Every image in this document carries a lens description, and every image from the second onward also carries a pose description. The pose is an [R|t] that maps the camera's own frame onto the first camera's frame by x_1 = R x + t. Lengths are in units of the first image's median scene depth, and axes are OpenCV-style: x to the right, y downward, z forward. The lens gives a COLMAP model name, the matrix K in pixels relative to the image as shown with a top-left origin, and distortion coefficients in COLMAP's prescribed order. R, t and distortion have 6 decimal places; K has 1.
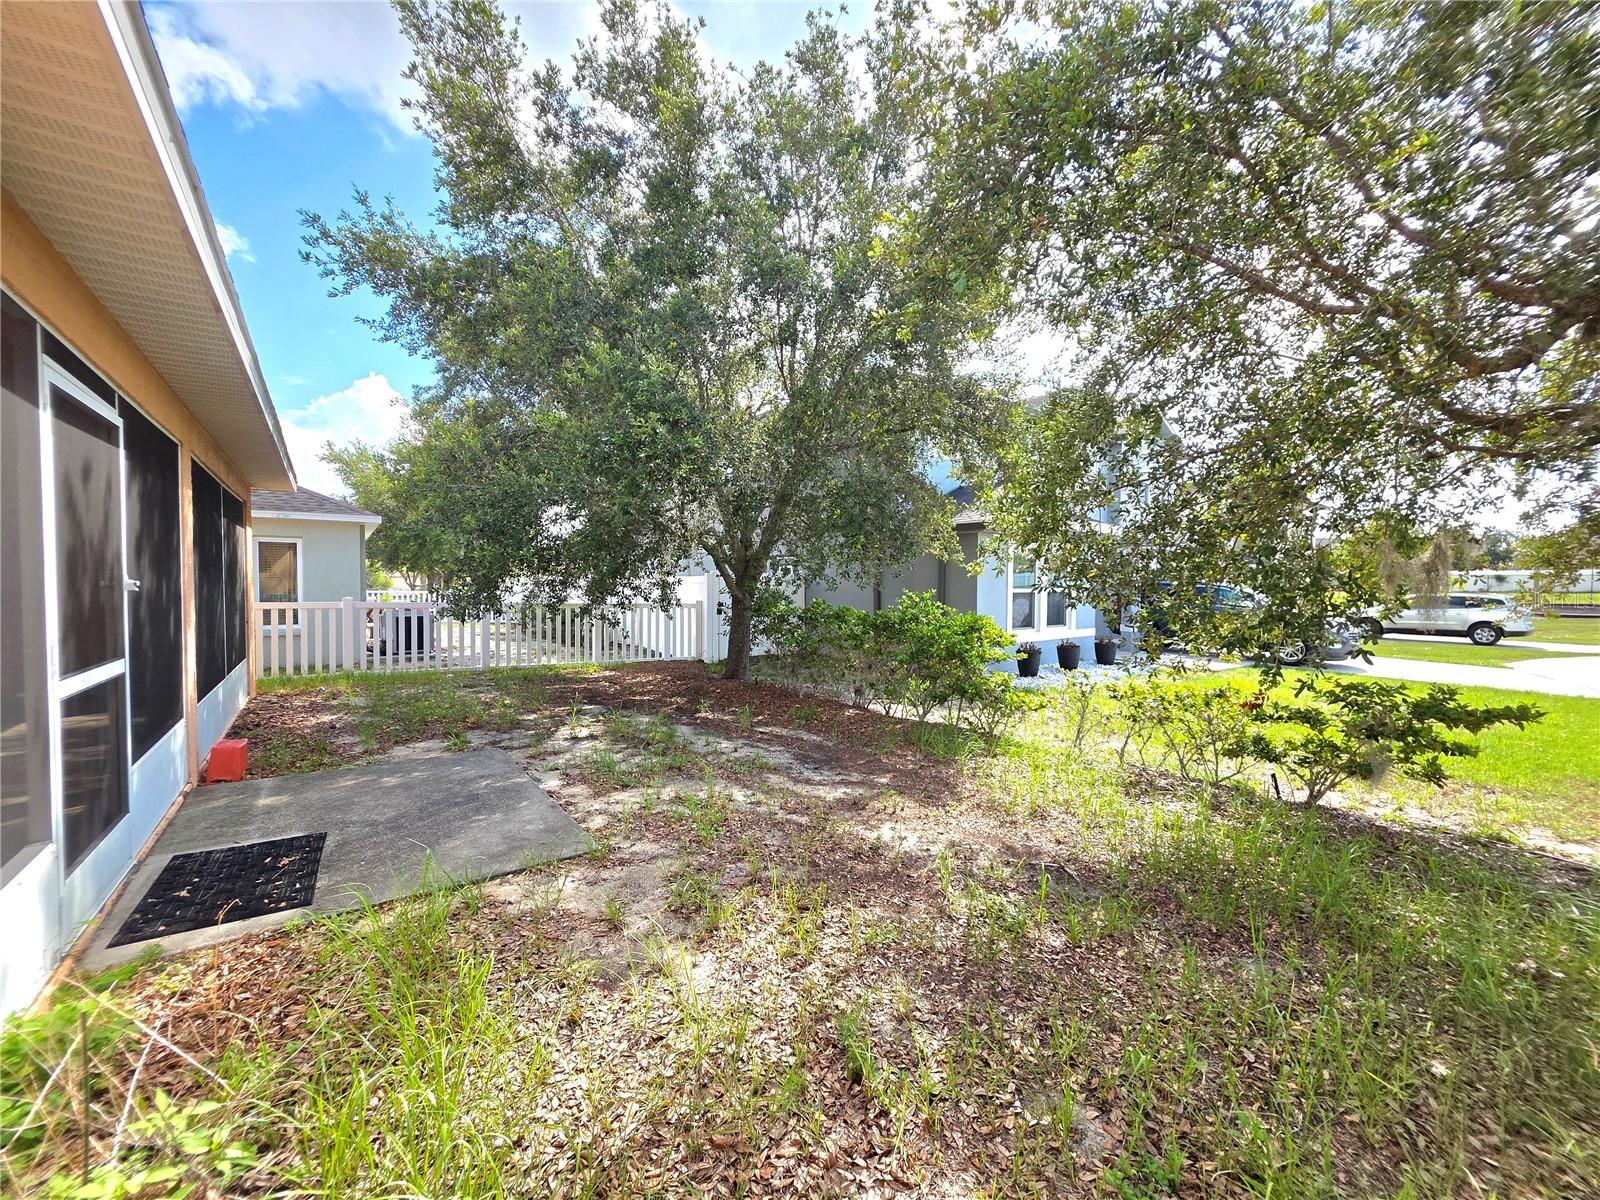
lens RADIAL K [[644.9, 0, 797.7], [0, 644.9, 601.5], [0, 0, 1]] dist [0.001739, 0.000132]
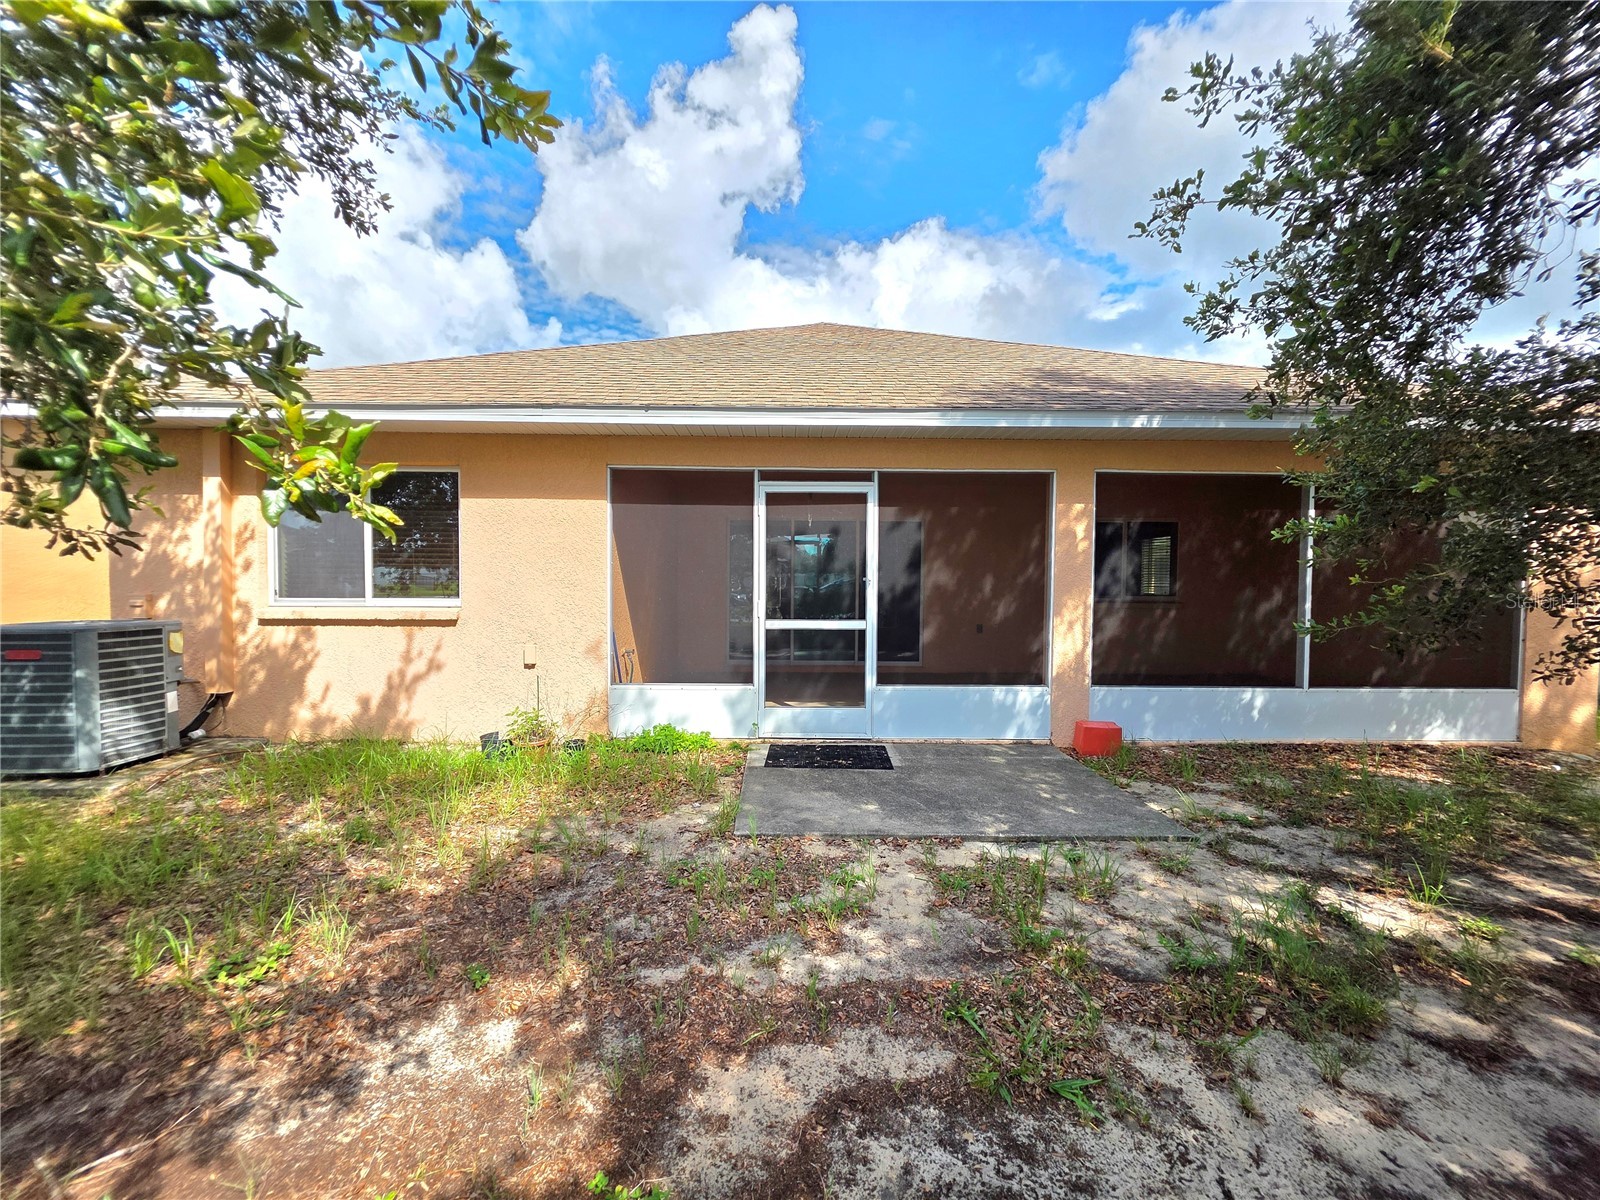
lens RADIAL K [[644.9, 0, 797.7], [0, 644.9, 601.5], [0, 0, 1]] dist [0.001739, 0.000132]
pose [[-0.571742, 0.021970, -0.820139, 0.381261], [-0.032302, 0.998264, 0.049260, -0.034246], [0.819797, 0.054656, -0.570039, 1.329360]]
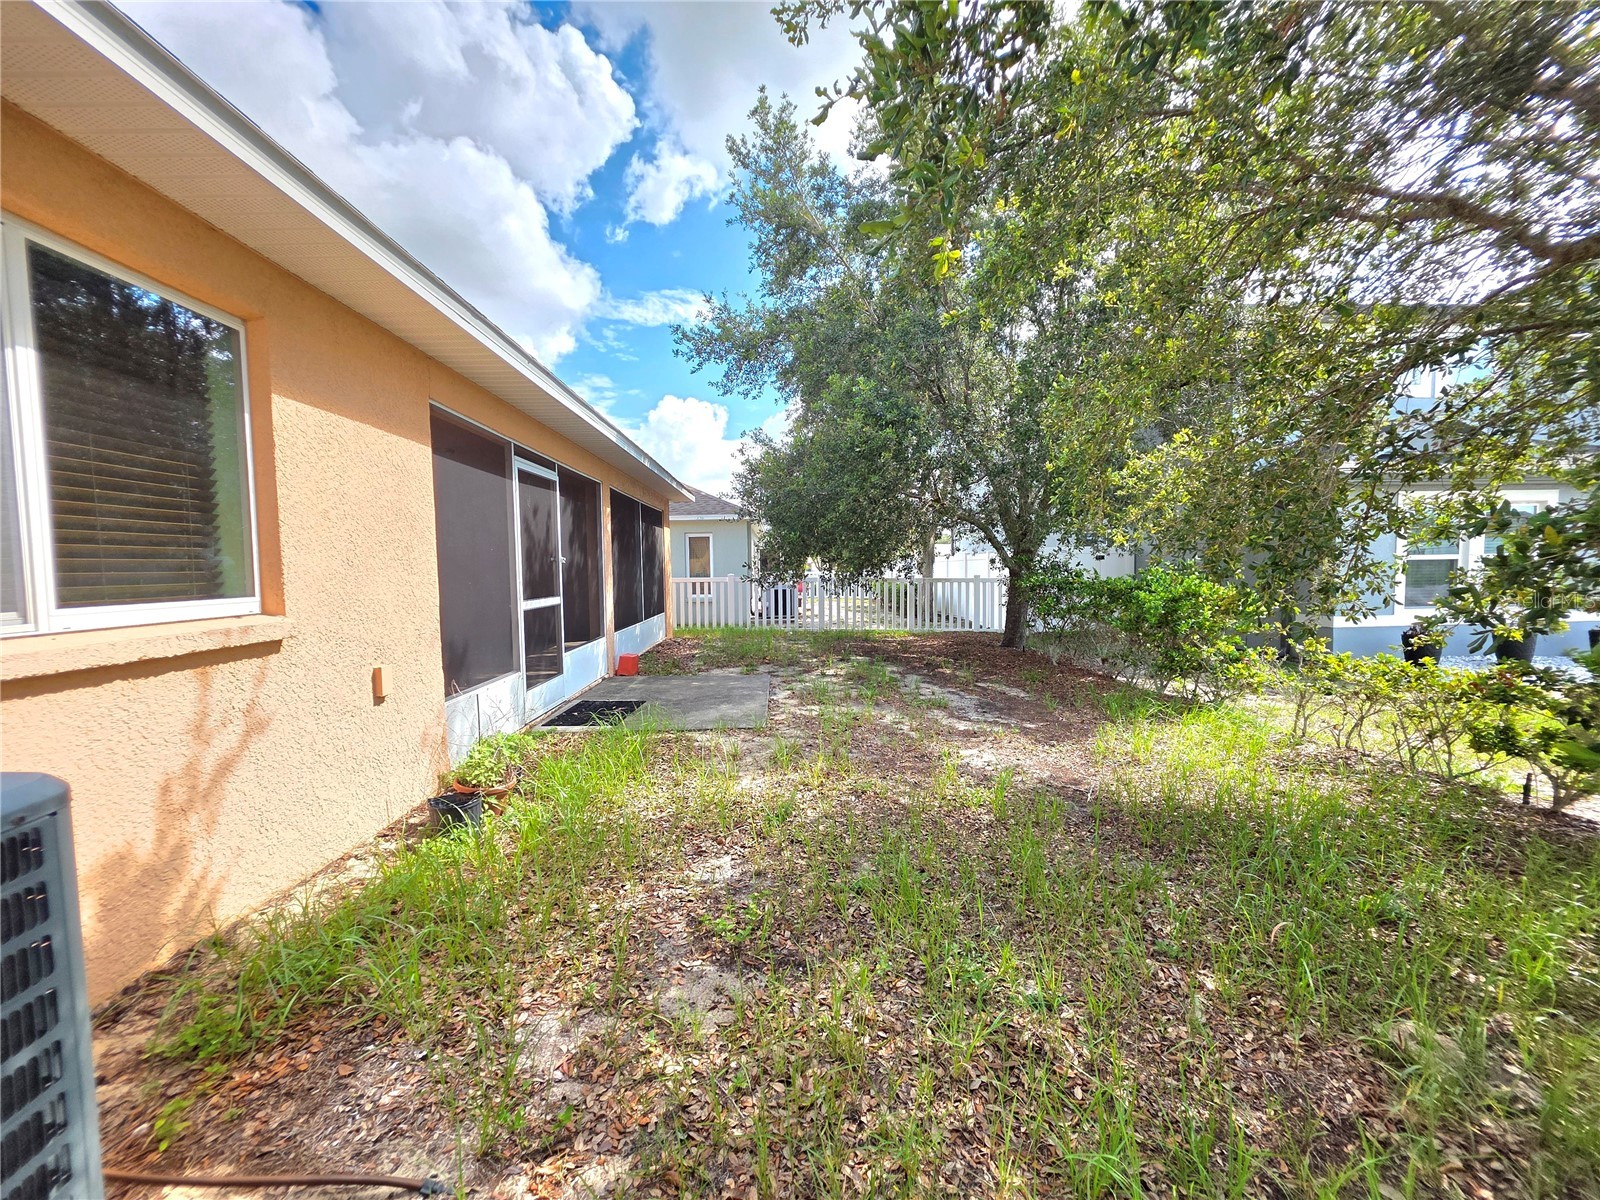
lens RADIAL K [[642.2, 0, 800.0], [0, 642.2, 600.0], [0, 0, 1]] dist [0.002018, -0.000351]
pose [[0.828804, 0.012481, -0.559399, 0.490477], [0.002610, 0.999654, 0.026170, 0.033747], [0.559532, -0.023149, 0.828485, -0.166592]]
